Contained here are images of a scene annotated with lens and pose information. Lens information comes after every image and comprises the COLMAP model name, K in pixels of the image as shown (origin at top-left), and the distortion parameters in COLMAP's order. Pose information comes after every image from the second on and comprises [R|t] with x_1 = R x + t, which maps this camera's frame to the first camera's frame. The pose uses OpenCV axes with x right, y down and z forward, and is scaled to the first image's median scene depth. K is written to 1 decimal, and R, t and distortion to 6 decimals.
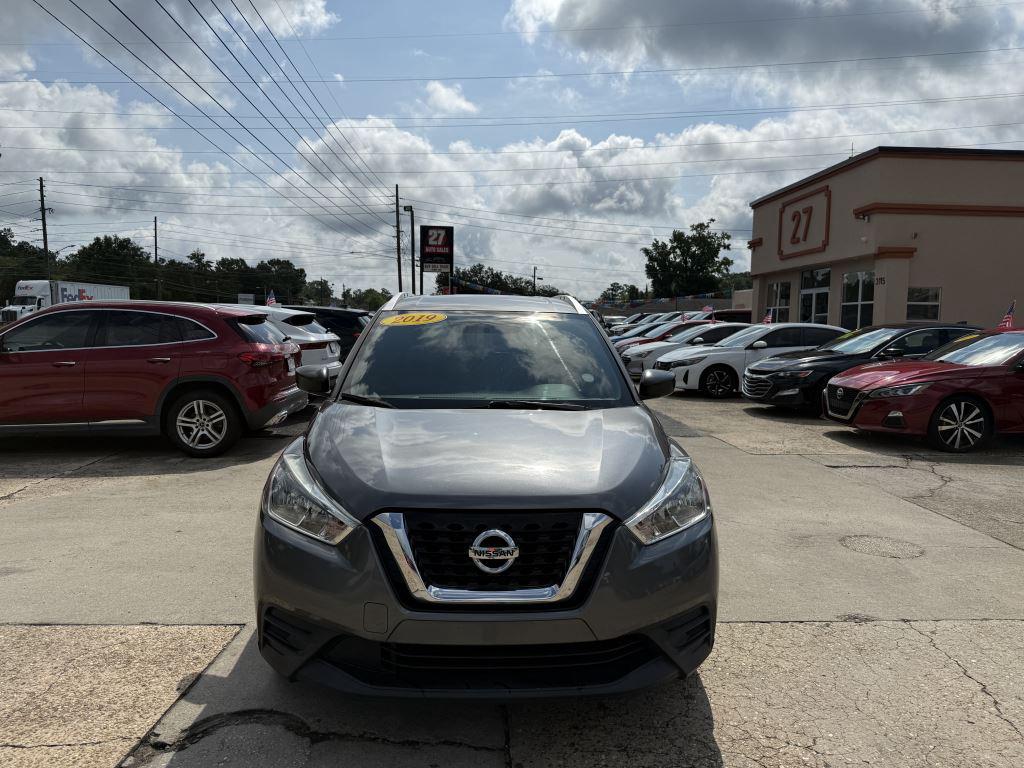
lens RADIAL K [[721.9, 0, 504.4], [0, 721.9, 369.1], [0, 0, 1]] dist [0.036184, -0.056828]
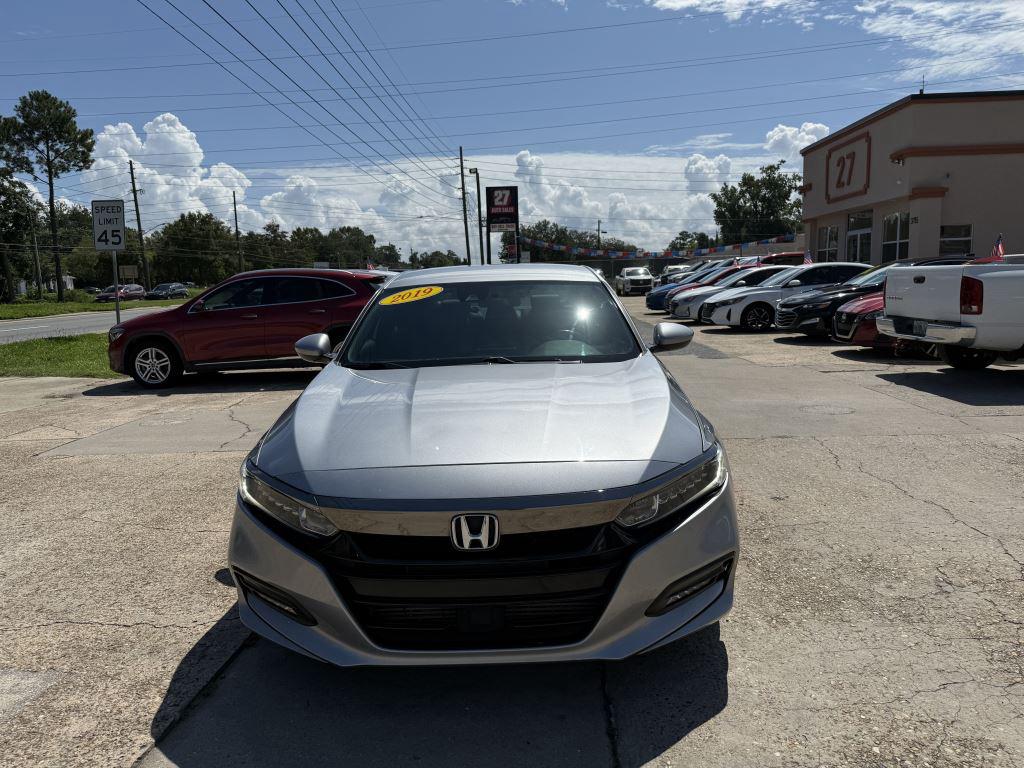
lens RADIAL K [[721.9, 0, 512.1], [0, 721.9, 379.1], [0, 0, 1]] dist [0.036184, -0.056828]
pose [[0.995569, -0.035094, -0.087240, 0.001232], [0.041318, 0.996649, 0.070594, 0.004352], [0.084470, -0.073886, 0.993683, -0.043231]]
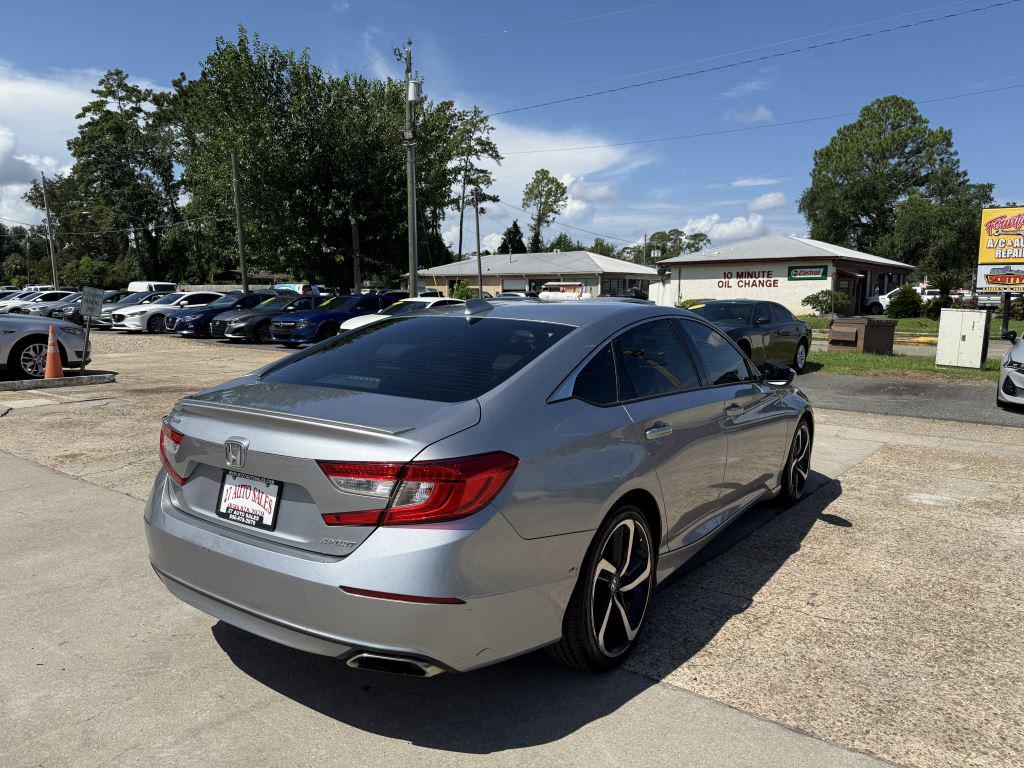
lens RADIAL K [[721.9, 0, 520.0], [0, 721.9, 387.9], [0, 0, 1]] dist [0.036184, -0.056828]
pose [[-0.789471, -0.096885, 0.606093, -0.048434], [0.015674, 0.983959, 0.177704, -0.007177], [-0.613587, 0.149792, -0.775289, 0.100380]]
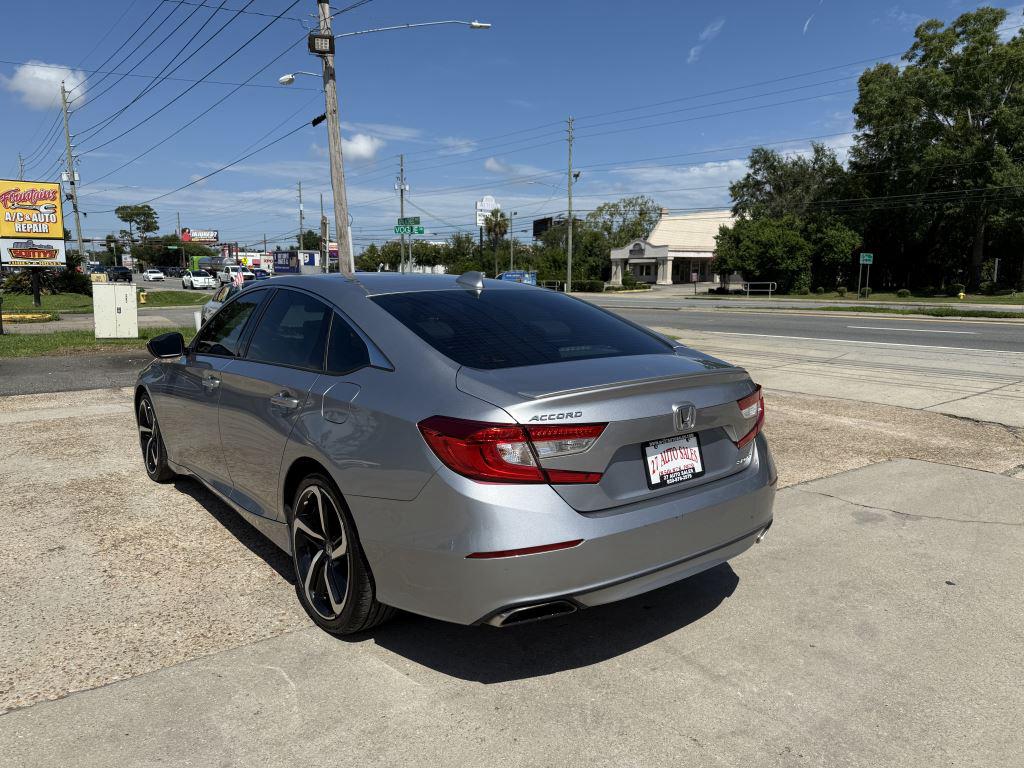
lens RADIAL K [[721.9, 0, 513.6], [0, 721.9, 394.4], [0, 0, 1]] dist [0.036184, -0.056828]
pose [[-0.821799, 0.070400, -0.565412, 0.023966], [-0.050371, 0.979476, 0.195167, -0.005923], [0.567547, 0.188869, -0.801385, 0.108372]]
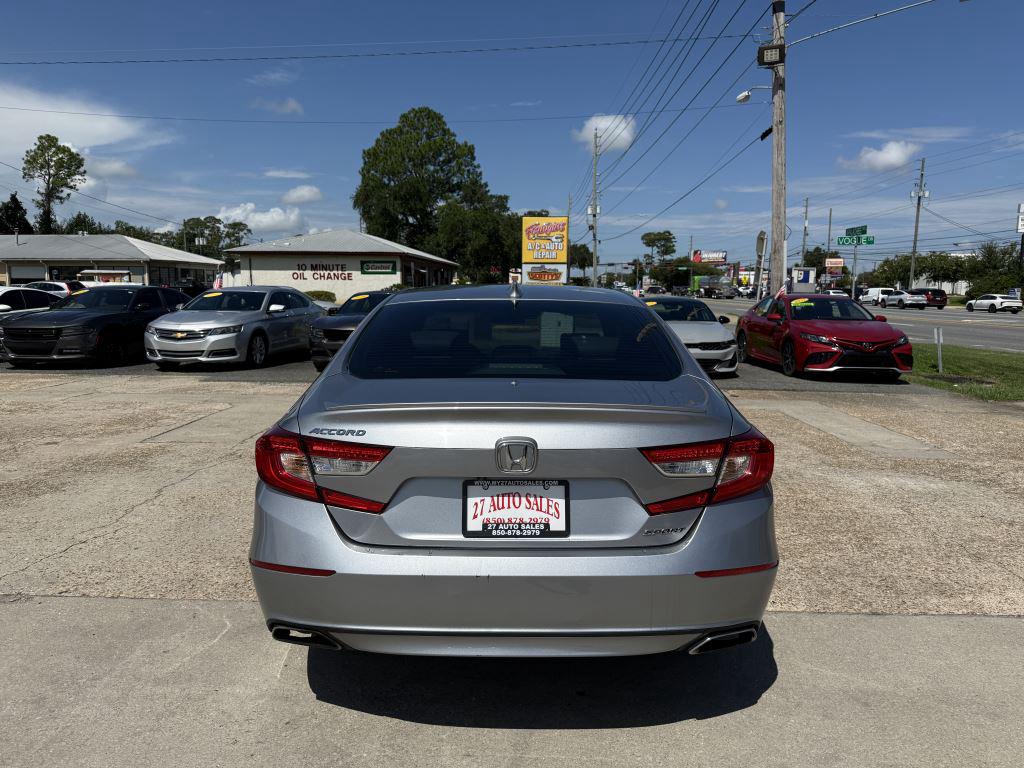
lens RADIAL K [[721.9, 0, 512.5], [0, 721.9, 394.7], [0, 0, 1]] dist [0.036184, -0.056828]
pose [[-0.997617, -0.033183, 0.060499, -0.012218], [-0.020792, 0.980588, 0.194974, -0.006407], [-0.065794, 0.193251, -0.978941, 0.113554]]
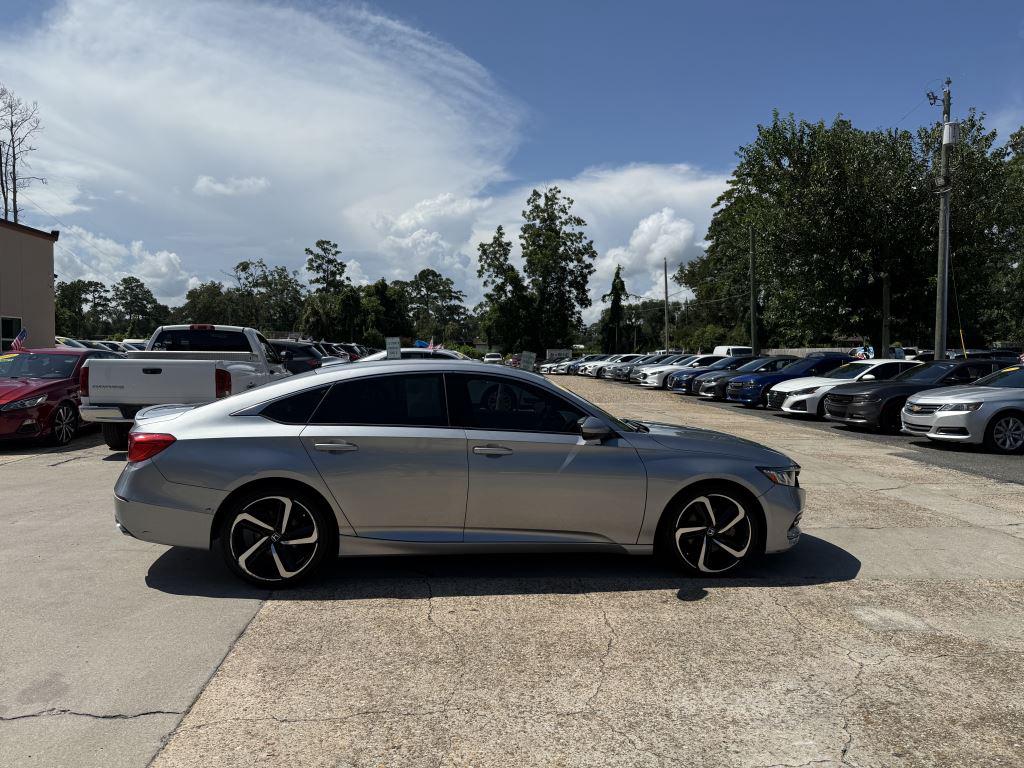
lens RADIAL K [[721.9, 0, 507.2], [0, 721.9, 386.0], [0, 0, 1]] dist [0.036184, -0.056828]
pose [[-0.057879, -0.058547, 0.996605, -0.105210], [0.047665, 0.996978, 0.061337, -0.005095], [-0.997185, 0.051053, -0.054914, 0.037198]]
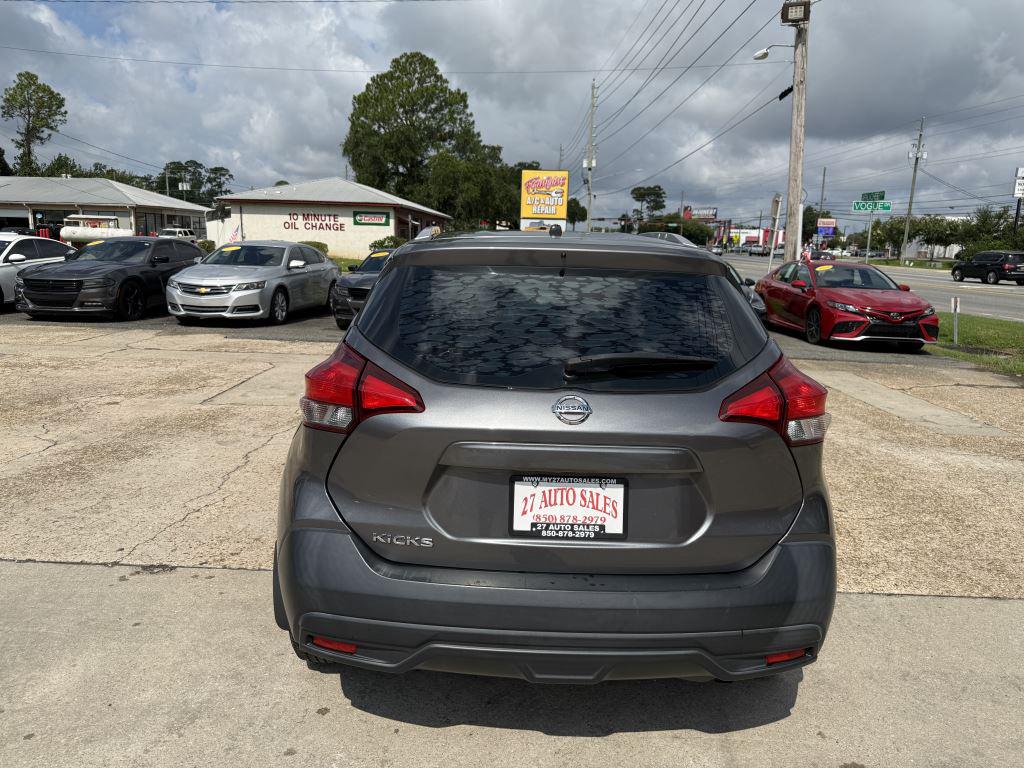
lens RADIAL K [[721.9, 0, 502.8], [0, 721.9, 393.1], [0, 0, 1]] dist [0.036184, -0.056828]
pose [[-0.997312, -0.056221, 0.046987, 0.000236], [-0.042491, 0.966212, 0.254223, -0.008480], [-0.059692, 0.251543, -0.966003, 0.114633]]
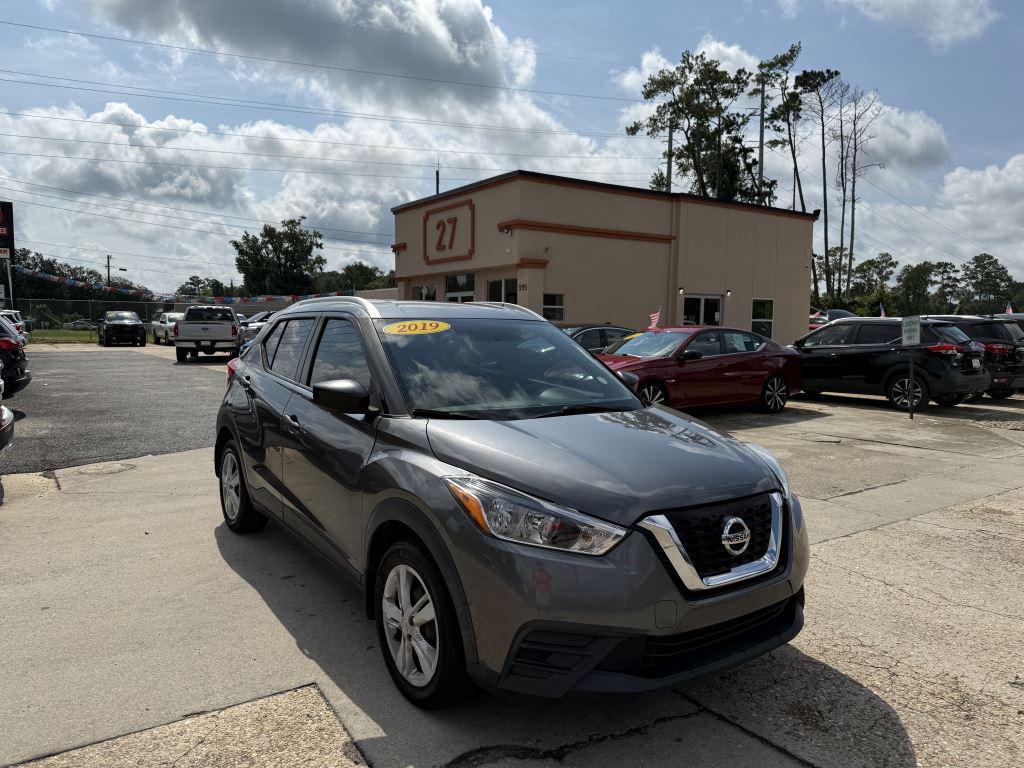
lens RADIAL K [[721.9, 0, 509.5], [0, 721.9, 381.1], [0, 0, 1]] dist [0.036184, -0.056828]
pose [[0.844614, -0.044889, 0.533491, -0.035913], [0.034137, 0.998967, 0.030009, -0.001607], [-0.534287, -0.007134, 0.845273, 0.008561]]
